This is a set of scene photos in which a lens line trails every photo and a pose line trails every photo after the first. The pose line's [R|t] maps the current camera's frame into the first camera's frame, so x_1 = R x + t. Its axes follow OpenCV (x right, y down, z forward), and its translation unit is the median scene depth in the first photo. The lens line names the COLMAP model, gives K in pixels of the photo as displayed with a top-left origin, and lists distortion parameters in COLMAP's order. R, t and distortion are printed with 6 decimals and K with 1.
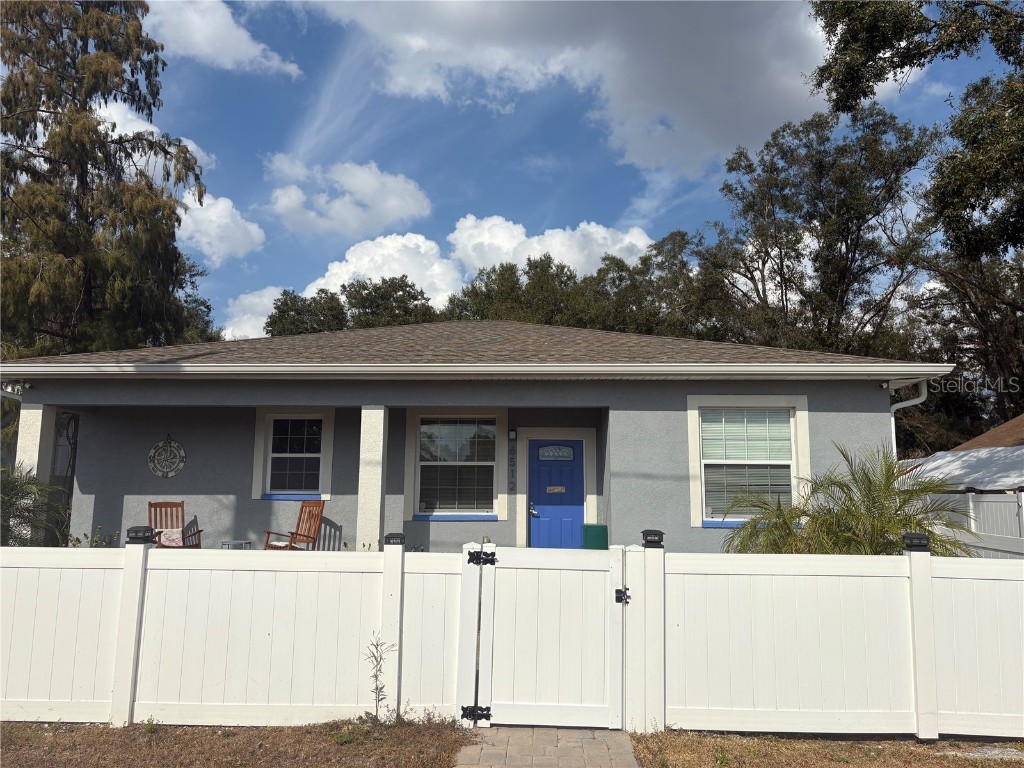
lens RADIAL K [[786.1, 0, 510.8], [0, 786.1, 385.5], [0, 0, 1]] dist [0.105851, -0.186787]
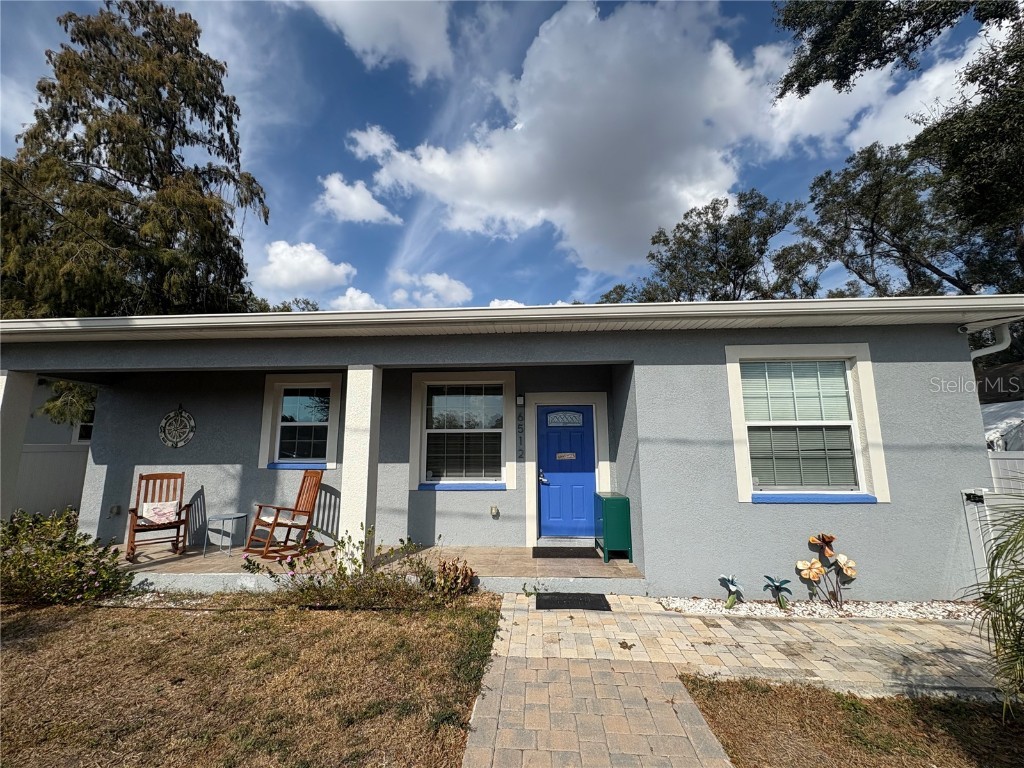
lens RADIAL K [[408.6, 0, 513.5], [0, 408.6, 386.7], [0, 0, 1]] dist [-0.003538, 0.000255]
pose [[0.999856, -0.014261, -0.009153, -0.001351], [0.014172, 0.999853, -0.009686, 0.050907], [0.009290, 0.009555, 0.999911, 0.496852]]
